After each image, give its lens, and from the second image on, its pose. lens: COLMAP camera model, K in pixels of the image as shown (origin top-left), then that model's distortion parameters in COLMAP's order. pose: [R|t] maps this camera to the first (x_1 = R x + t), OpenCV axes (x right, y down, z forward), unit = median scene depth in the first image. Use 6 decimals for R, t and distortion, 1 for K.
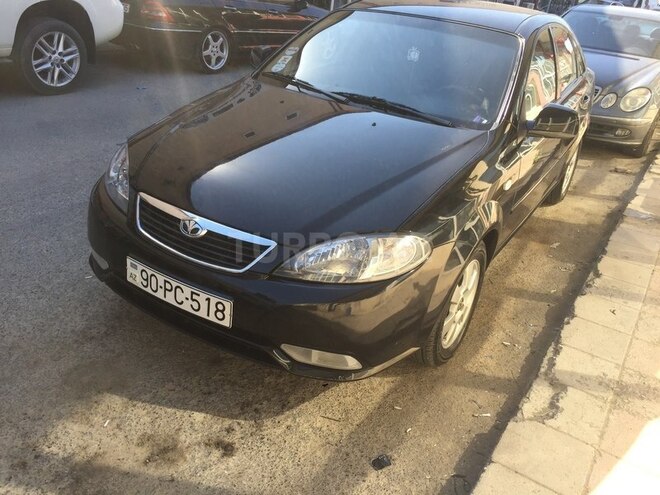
lens RADIAL K [[573.0, 0, 330.0], [0, 573.0, 247.5], [0, 0, 1]] dist [0.087308, -0.100386]
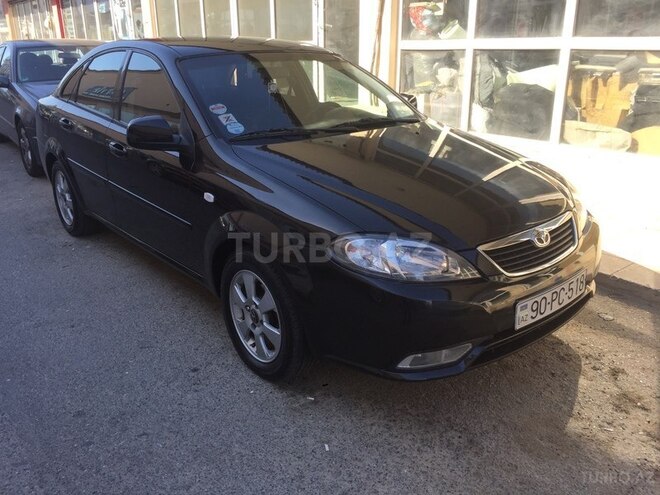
lens RADIAL K [[573.0, 0, 330.0], [0, 573.0, 247.5], [0, 0, 1]] dist [0.087308, -0.100386]
pose [[0.300886, -0.426710, 0.852869, -1.260618], [0.459594, 0.848488, 0.262377, -0.475264], [-0.835608, 0.313029, 0.451412, 0.815673]]
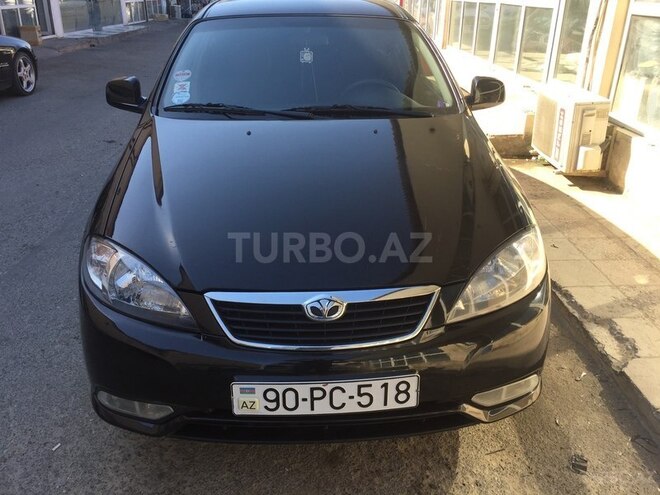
lens RADIAL K [[573.0, 0, 330.0], [0, 573.0, 247.5], [0, 0, 1]] dist [0.087308, -0.100386]
pose [[0.816411, -0.325022, 0.477320, -0.552638], [0.327226, 0.941437, 0.081366, -0.165188], [-0.475812, 0.089764, 0.874955, 0.310119]]
